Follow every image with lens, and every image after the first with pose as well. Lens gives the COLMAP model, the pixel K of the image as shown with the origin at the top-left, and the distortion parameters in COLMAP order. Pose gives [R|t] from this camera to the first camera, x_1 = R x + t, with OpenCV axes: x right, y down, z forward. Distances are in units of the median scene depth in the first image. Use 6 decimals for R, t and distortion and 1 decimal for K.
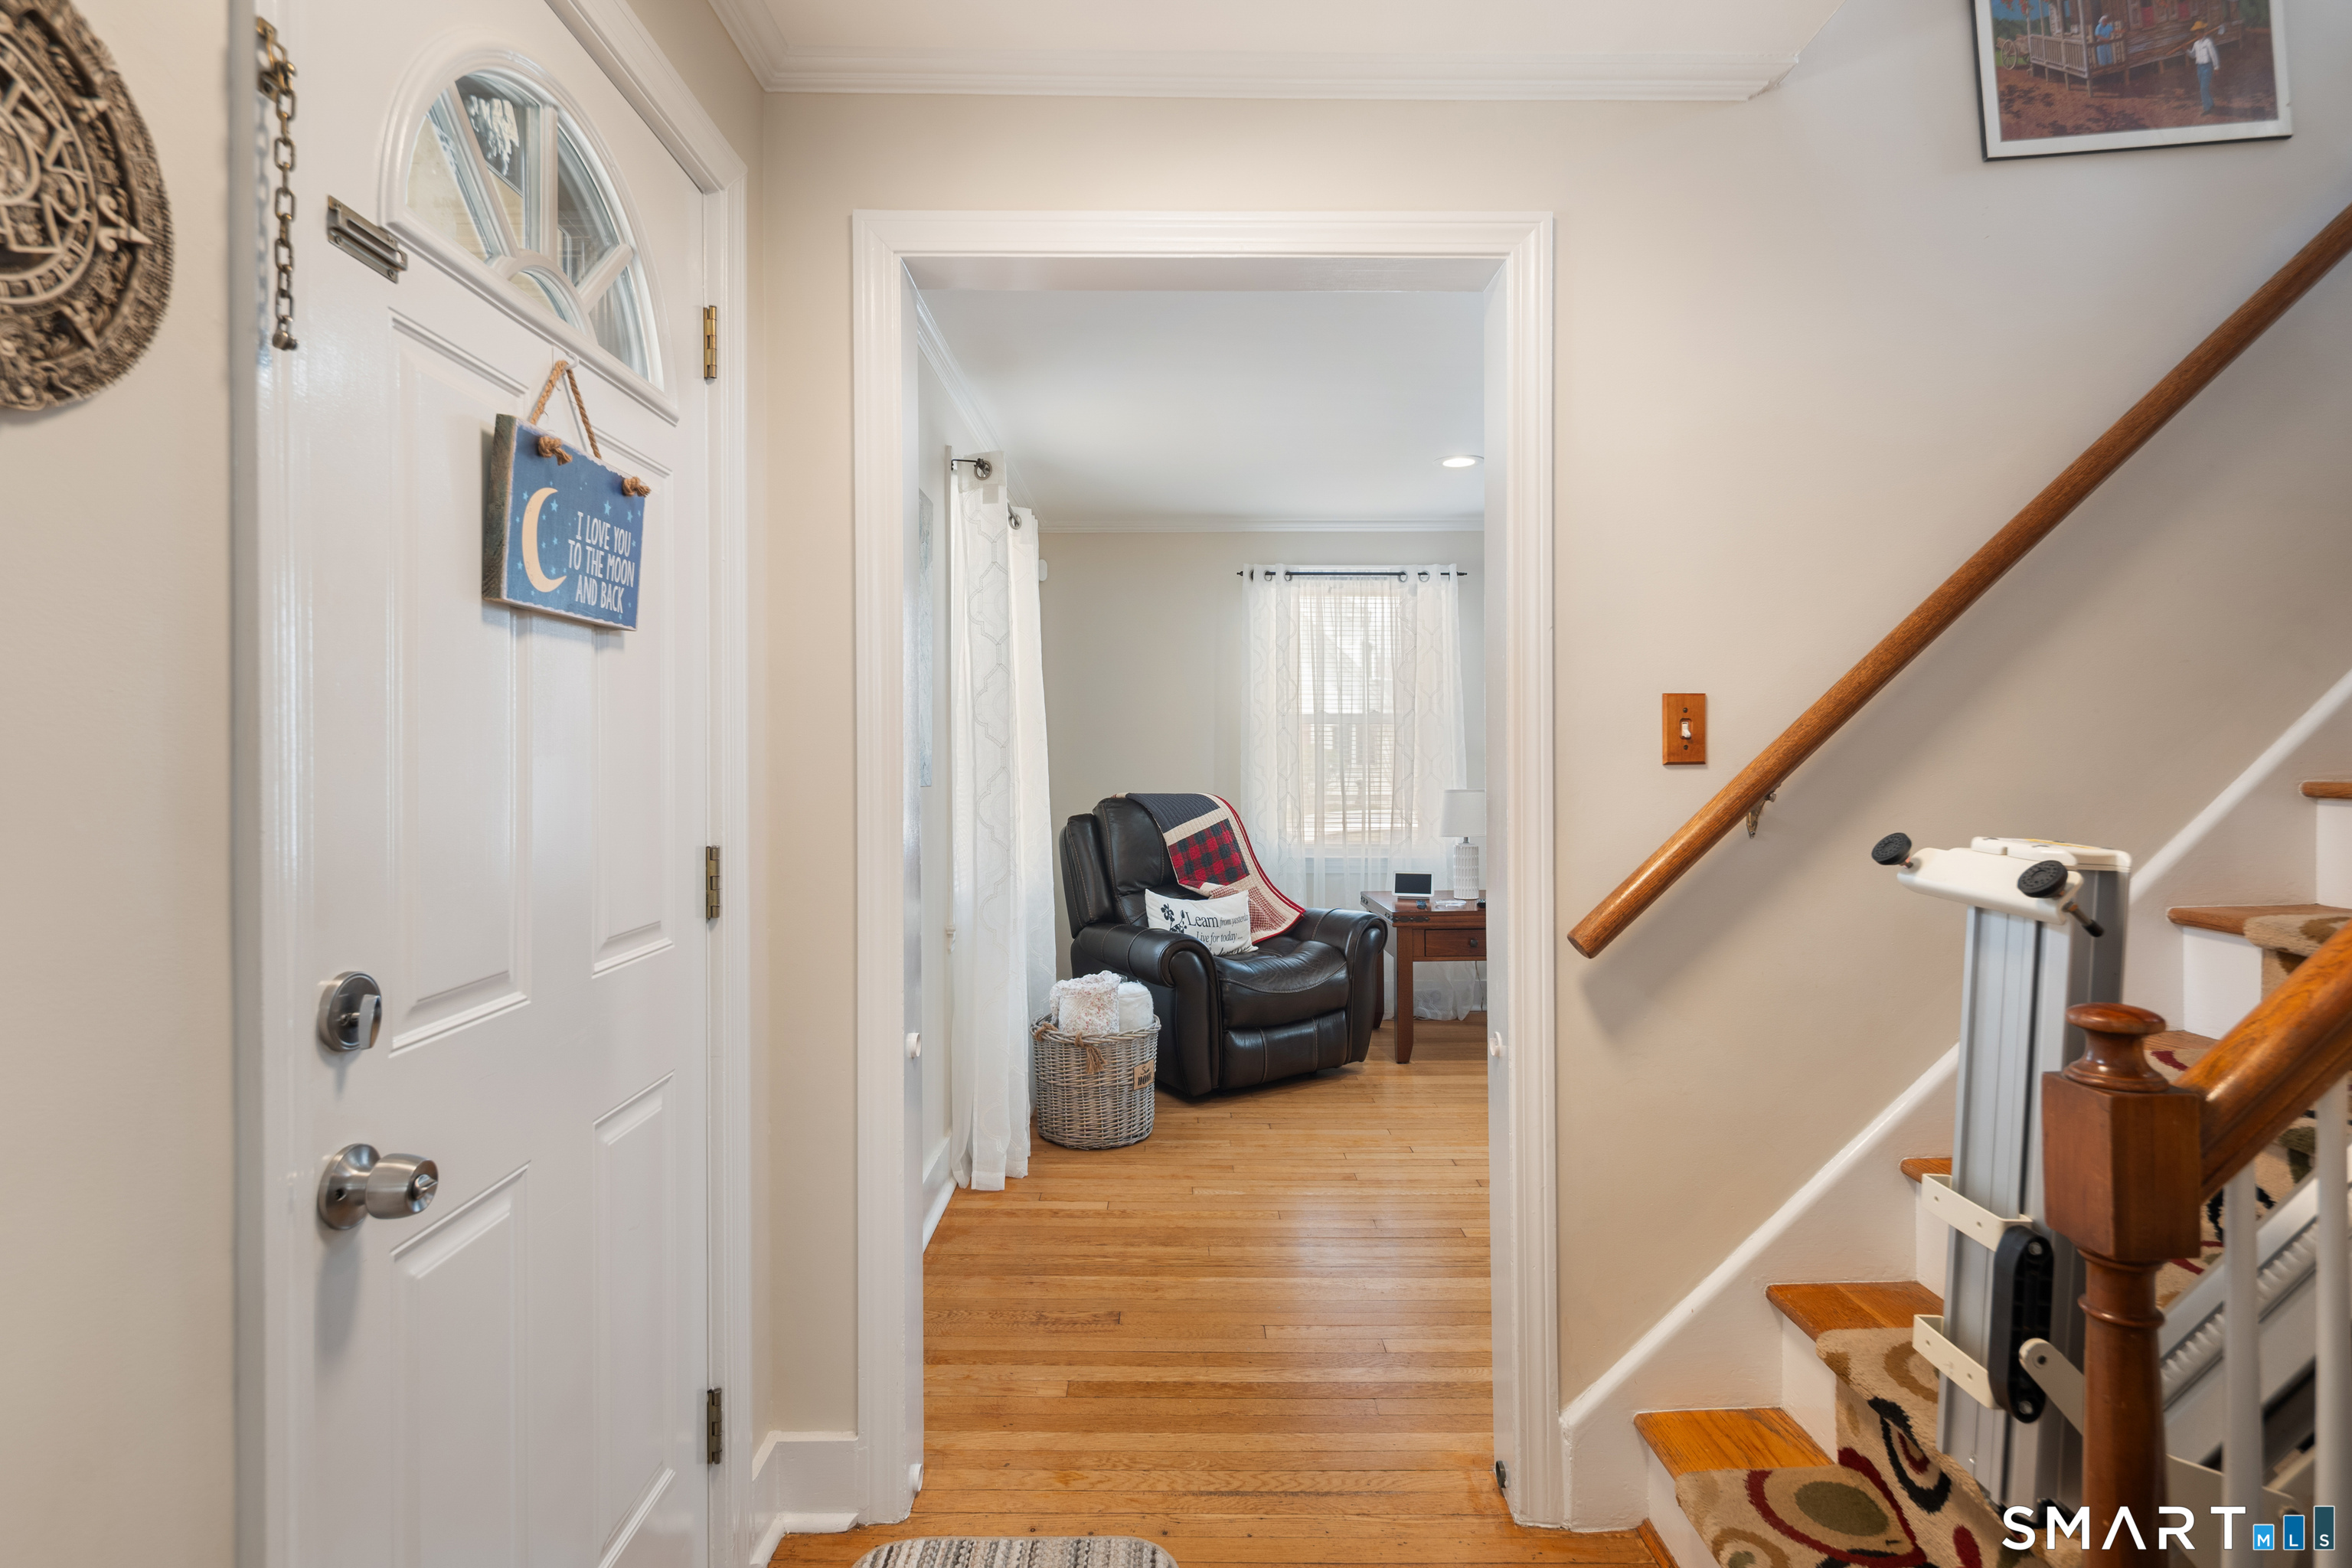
lens RADIAL K [[1159.6, 0, 1176.0], [0, 1159.6, 771.7], [0, 0, 1]] dist [0.003490, -0.002545]
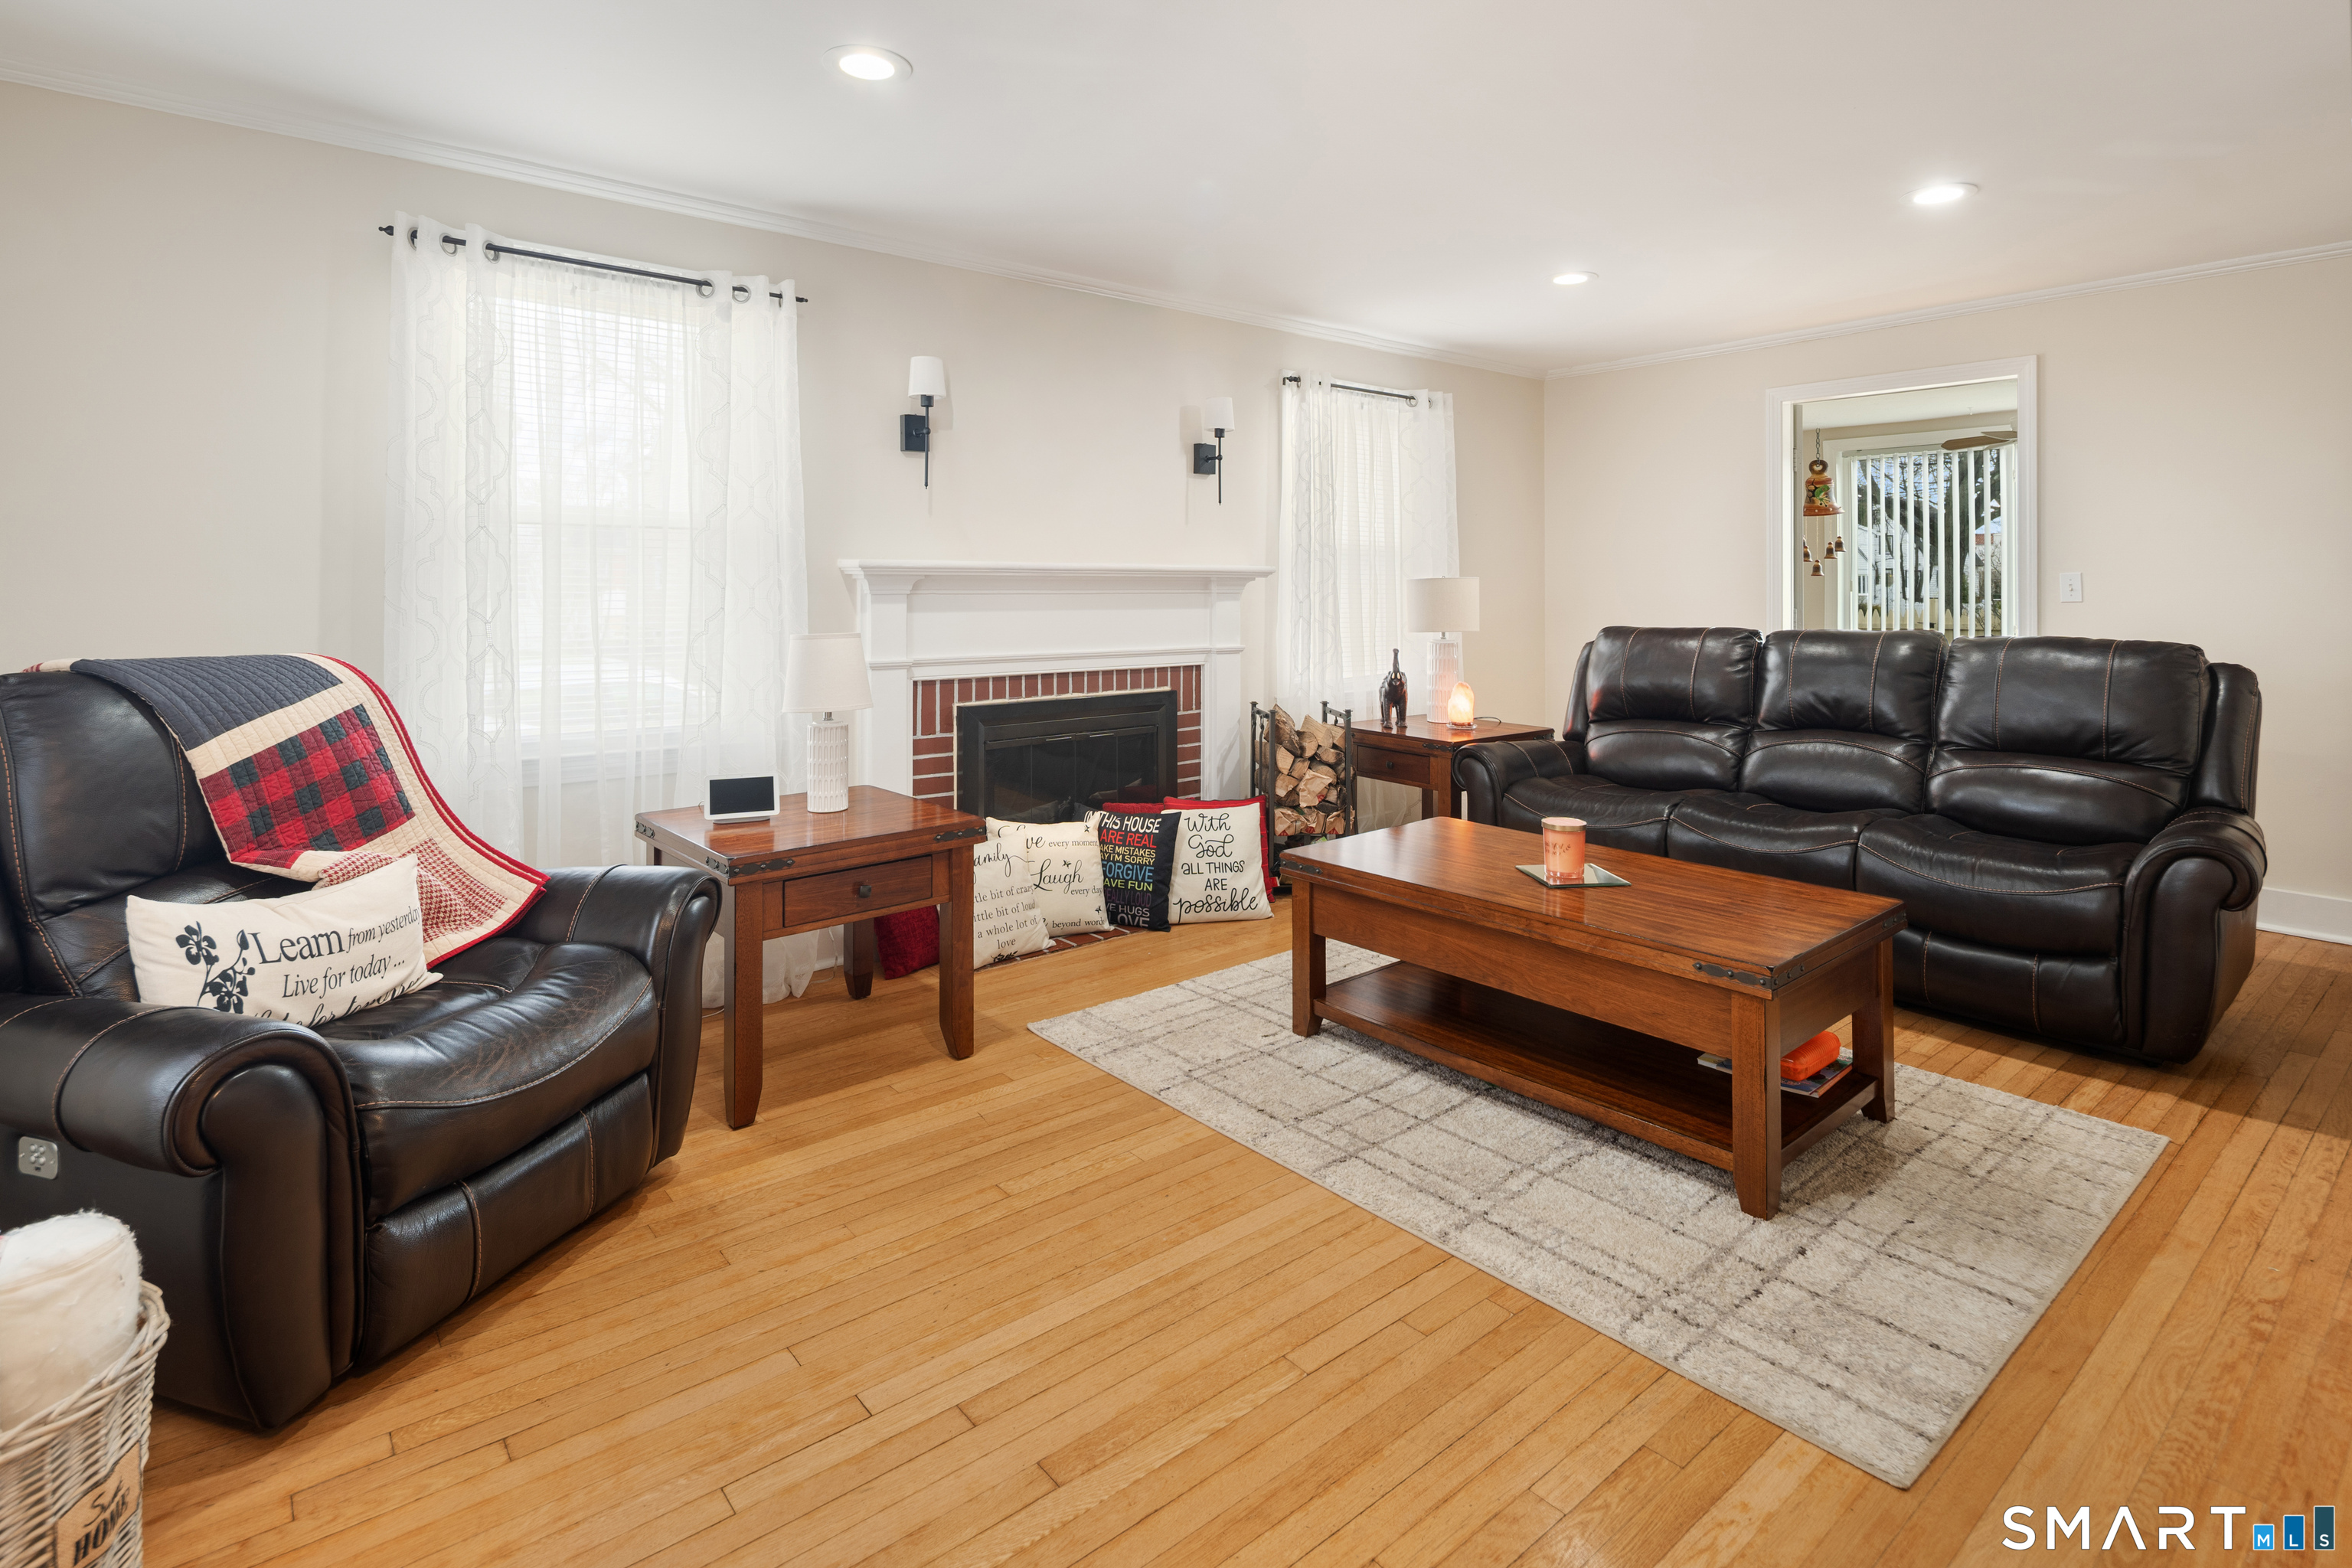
lens RADIAL K [[1159.6, 0, 1185.1], [0, 1159.6, 580.8], [0, 0, 1]] dist [0.003490, -0.002545]
pose [[0.768245, 0.008761, 0.640096, -0.002422], [0.001697, 0.999875, -0.015722, -0.003540], [-0.640154, 0.013165, 0.768134, 0.425268]]
